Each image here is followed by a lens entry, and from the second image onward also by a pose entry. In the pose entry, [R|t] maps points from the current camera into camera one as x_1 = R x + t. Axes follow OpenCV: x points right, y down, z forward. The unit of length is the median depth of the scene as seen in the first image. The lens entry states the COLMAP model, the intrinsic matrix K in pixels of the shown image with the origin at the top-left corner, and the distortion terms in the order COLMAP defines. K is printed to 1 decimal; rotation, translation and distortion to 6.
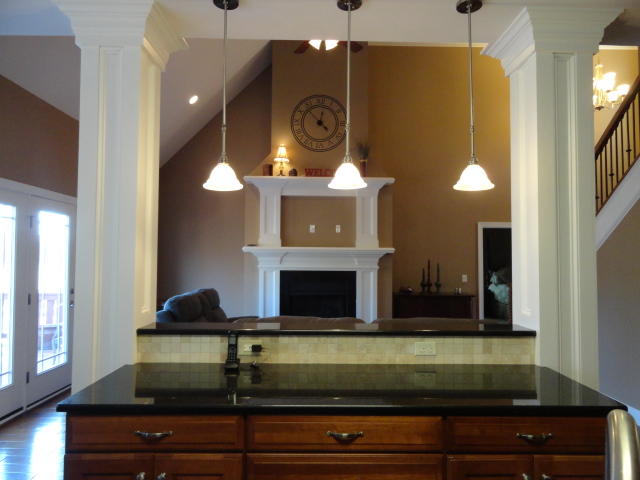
lens RADIAL K [[442.7, 0, 320.0], [0, 442.7, 240.0], [0, 0, 1]] dist [-0.003683, -0.002552]
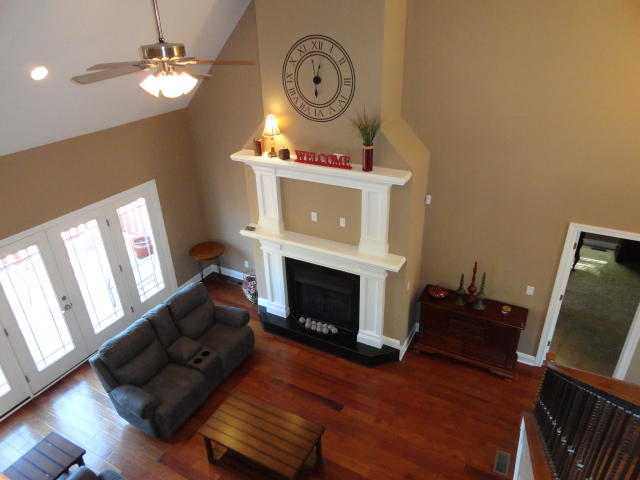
lens RADIAL K [[439.2, 0, 320.0], [0, 439.2, 240.0], [0, 0, 1]] dist [-0.002595, 0.003280]
pose [[0.871953, 0.193016, -0.449937, 0.365298], [0.055858, 0.873787, 0.483090, -0.379781], [0.486393, -0.446364, 0.751120, 0.369431]]
